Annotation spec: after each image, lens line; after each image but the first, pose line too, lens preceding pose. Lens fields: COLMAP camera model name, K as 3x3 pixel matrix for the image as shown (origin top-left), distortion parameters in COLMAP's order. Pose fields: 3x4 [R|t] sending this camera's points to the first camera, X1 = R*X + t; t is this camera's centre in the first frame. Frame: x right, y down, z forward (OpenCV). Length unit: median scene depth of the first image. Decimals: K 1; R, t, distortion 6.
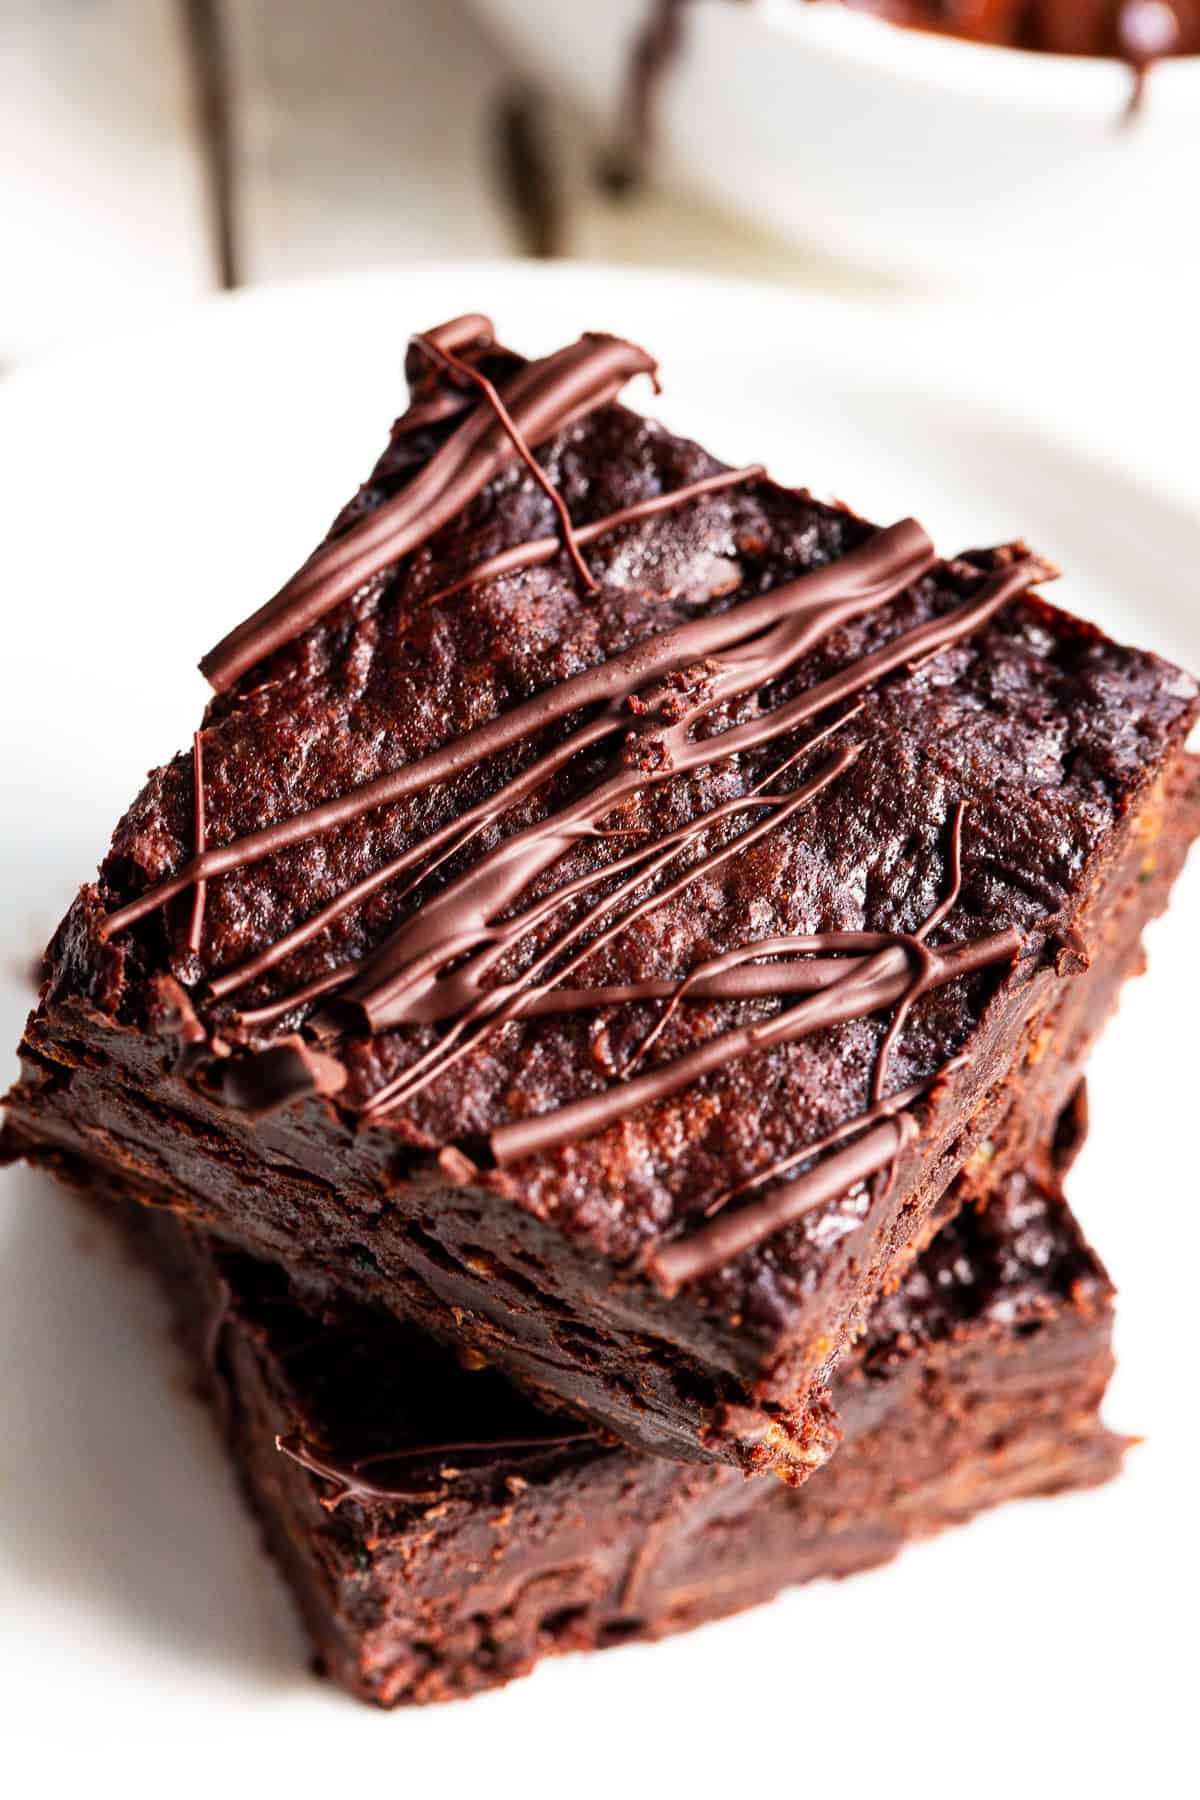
lens RADIAL K [[6411.3, 0, 600.0], [0, 6411.3, 900.0], [0, 0, 1]] dist [0.108594, -0.262320]
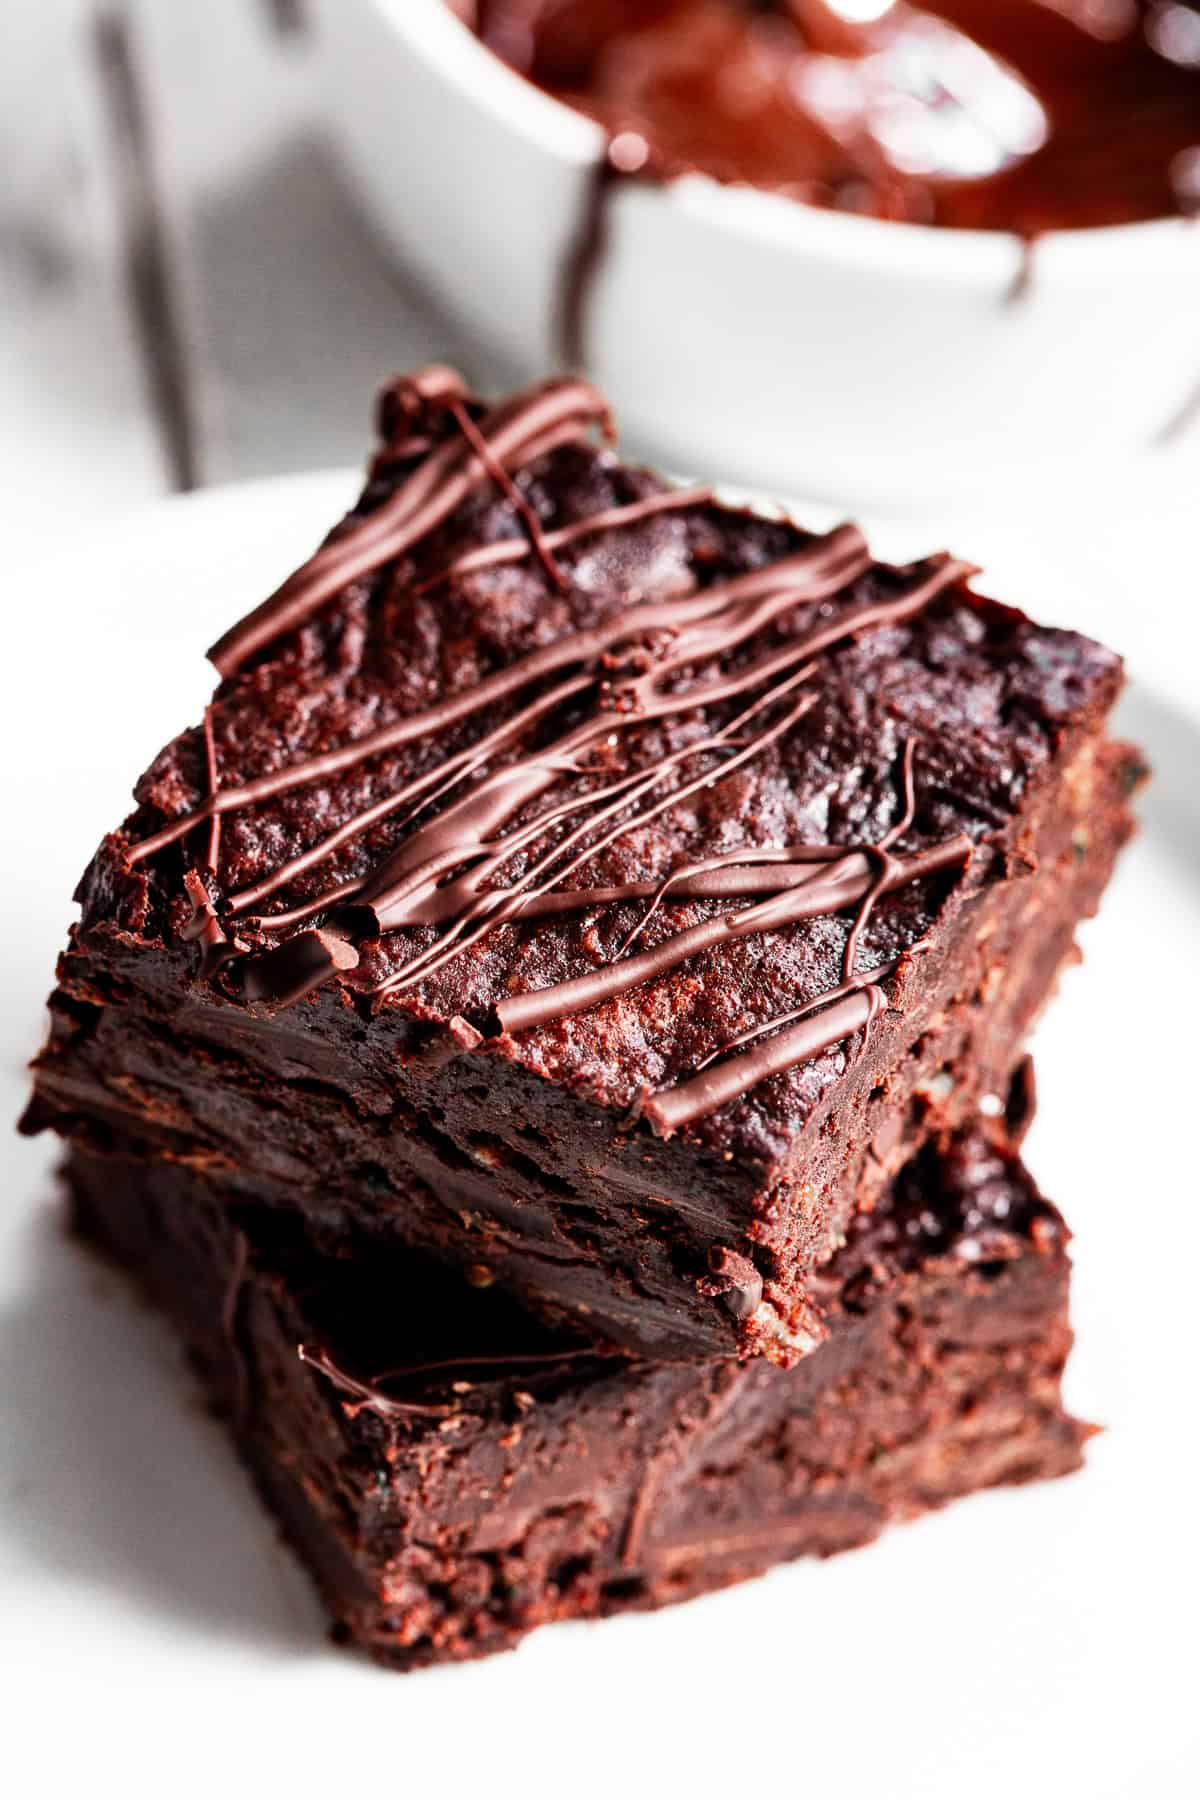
lens RADIAL K [[6411.3, 0, 600.0], [0, 6411.3, 900.0], [0, 0, 1]] dist [0.108594, -0.262320]
pose [[0.998926, -0.036463, 0.028575, -0.028434], [0.041124, 0.981950, -0.184618, 0.211357], [-0.021327, 0.185594, 0.982395, -0.064655]]
